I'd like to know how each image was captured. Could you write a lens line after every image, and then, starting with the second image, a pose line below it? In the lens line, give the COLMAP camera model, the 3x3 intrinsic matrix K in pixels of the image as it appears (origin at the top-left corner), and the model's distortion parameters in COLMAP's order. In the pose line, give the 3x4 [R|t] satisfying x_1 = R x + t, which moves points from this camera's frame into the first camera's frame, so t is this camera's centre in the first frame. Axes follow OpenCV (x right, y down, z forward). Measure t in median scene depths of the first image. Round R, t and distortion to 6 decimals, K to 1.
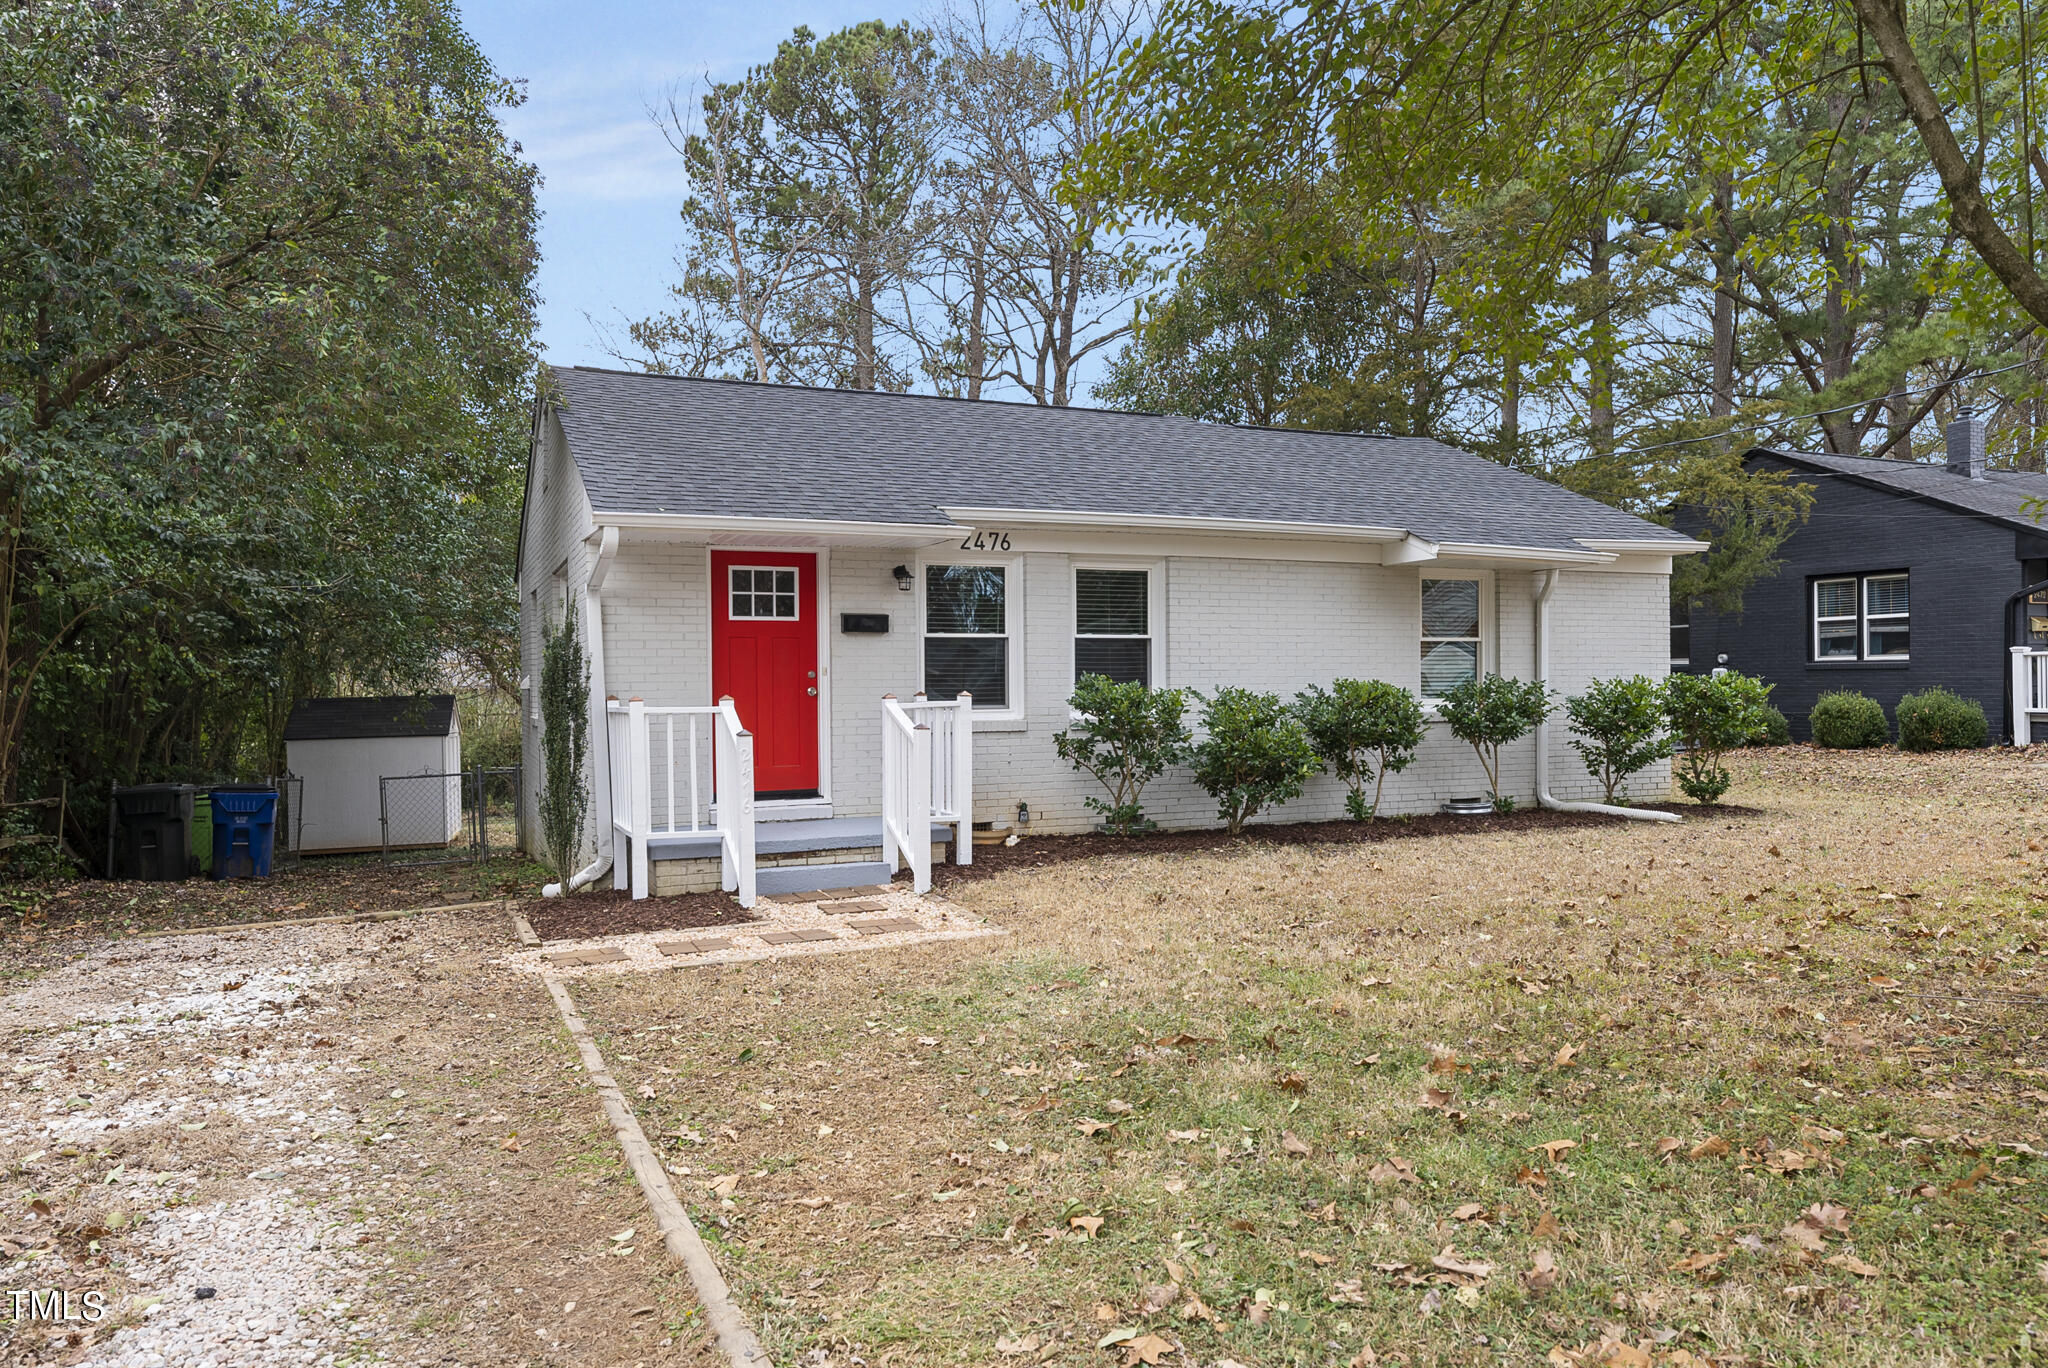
lens RADIAL K [[1417.0, 0, 1024.0], [0, 1417.0, 684.0], [0, 0, 1]] dist [-0.001080, -0.000067]
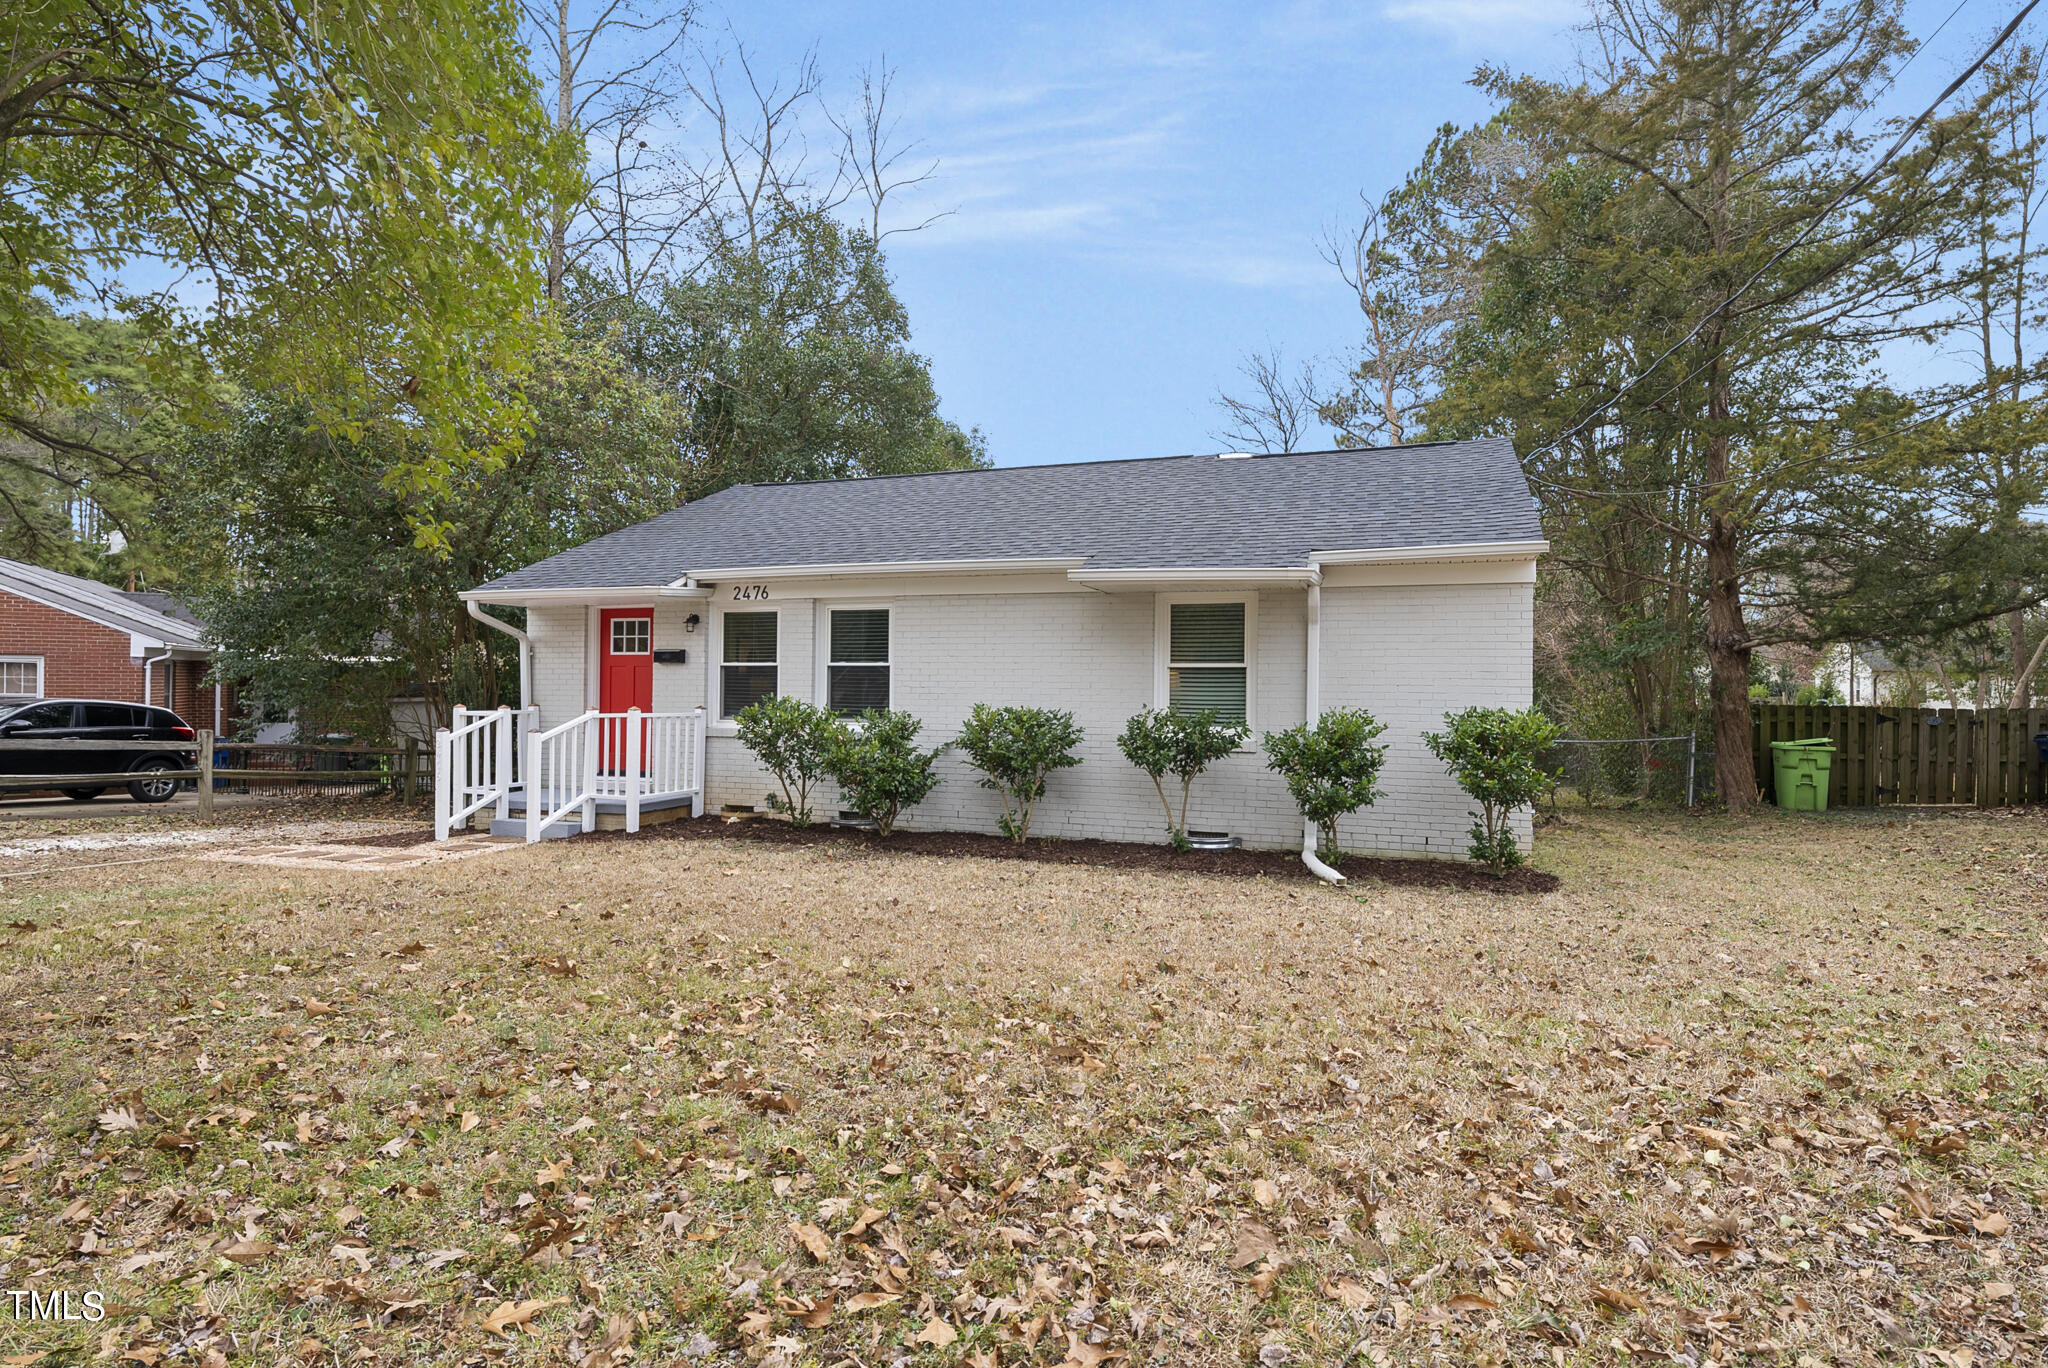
lens RADIAL K [[1125.0, 0, 1024.0], [0, 1125.0, 684.0], [0, 0, 1]] dist [-0.001538, -0.000318]
pose [[0.695446, 0.011819, -0.718481, 0.854867], [-0.017748, 0.999842, -0.000731, -0.018551], [0.718359, 0.013260, 0.695546, 0.429772]]
